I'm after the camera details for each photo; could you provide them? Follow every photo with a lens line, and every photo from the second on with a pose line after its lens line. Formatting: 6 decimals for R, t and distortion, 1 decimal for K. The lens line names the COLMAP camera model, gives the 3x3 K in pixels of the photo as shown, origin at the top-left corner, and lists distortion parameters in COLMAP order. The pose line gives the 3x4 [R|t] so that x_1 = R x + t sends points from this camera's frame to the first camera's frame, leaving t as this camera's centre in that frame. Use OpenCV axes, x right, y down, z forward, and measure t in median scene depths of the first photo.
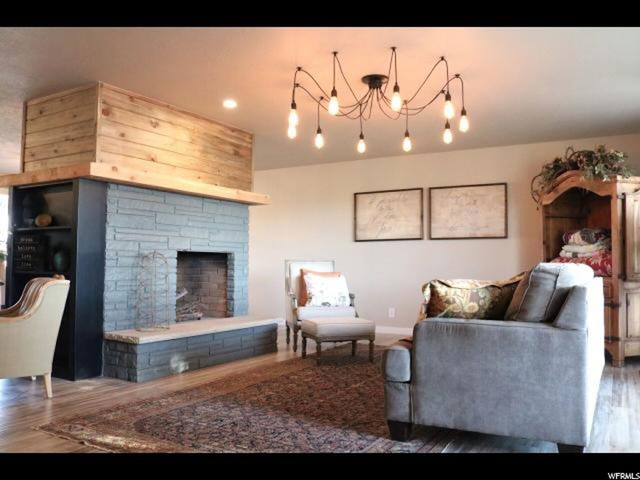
lens RADIAL K [[536.9, 0, 320.4], [0, 536.9, 240.0], [0, 0, 1]] dist [-0.081969, 0.020223]
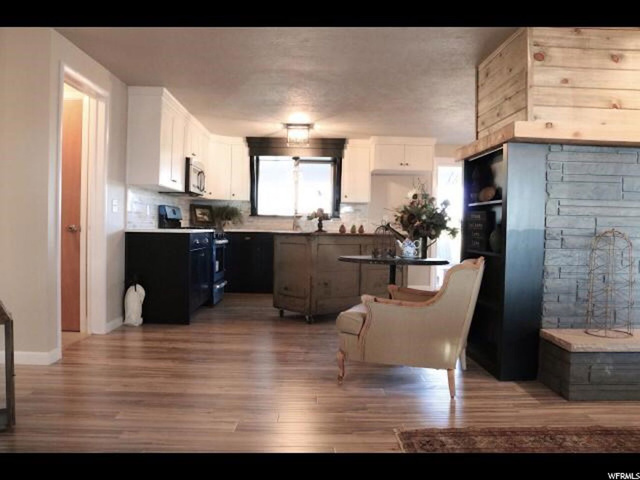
lens RADIAL K [[536.9, 0, 320.5], [0, 536.9, 238.3], [0, 0, 1]] dist [-0.081969, 0.020223]
pose [[0.533184, 0.021761, -0.845719, 0.093959], [0.024379, 0.998859, 0.041071, -0.006576], [0.845648, -0.042516, 0.532045, 0.273068]]
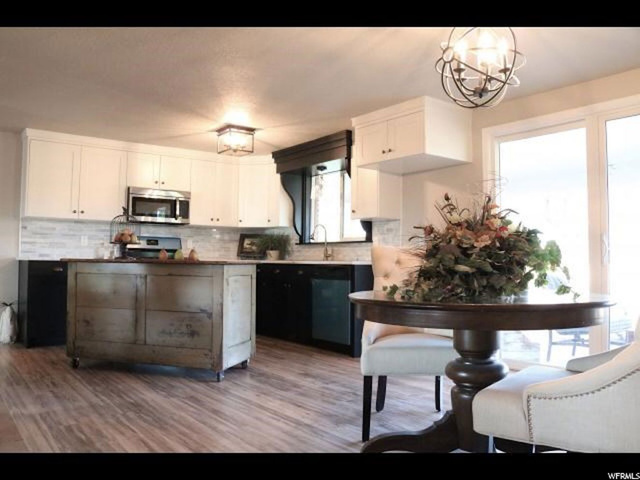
lens RADIAL K [[536.9, 0, 320.3], [0, 536.9, 240.6], [0, 0, 1]] dist [-0.081969, 0.020223]
pose [[-0.385049, -0.045421, -0.921778, -0.031905], [0.028026, 0.997752, -0.060872, 0.026503], [0.922471, -0.049272, -0.382910, 0.886689]]
